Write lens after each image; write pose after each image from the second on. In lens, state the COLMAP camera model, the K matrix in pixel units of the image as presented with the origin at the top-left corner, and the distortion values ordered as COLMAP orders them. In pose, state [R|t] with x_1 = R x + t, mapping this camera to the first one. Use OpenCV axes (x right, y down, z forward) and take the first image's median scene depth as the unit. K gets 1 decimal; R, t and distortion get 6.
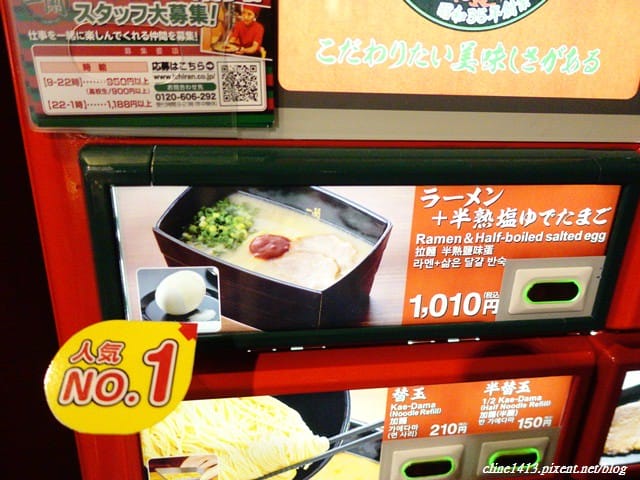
lens RADIAL K [[498.3, 0, 320.0], [0, 498.3, 240.0], [0, 0, 1]] dist [0.001764, 0.006021]
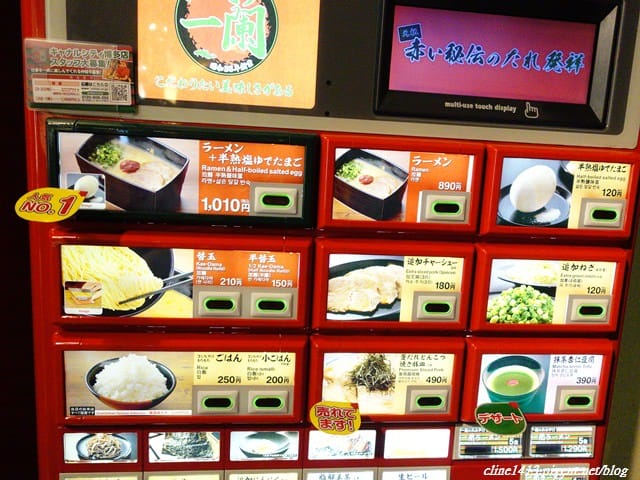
lens RADIAL K [[498.3, 0, 320.0], [0, 498.3, 240.0], [0, 0, 1]] dist [0.001764, 0.006021]
pose [[0.998993, 0.024290, -0.037717, 0.786452], [-0.031541, 0.978155, -0.205472, 0.720408], [0.031902, 0.206454, 0.977936, -0.981871]]
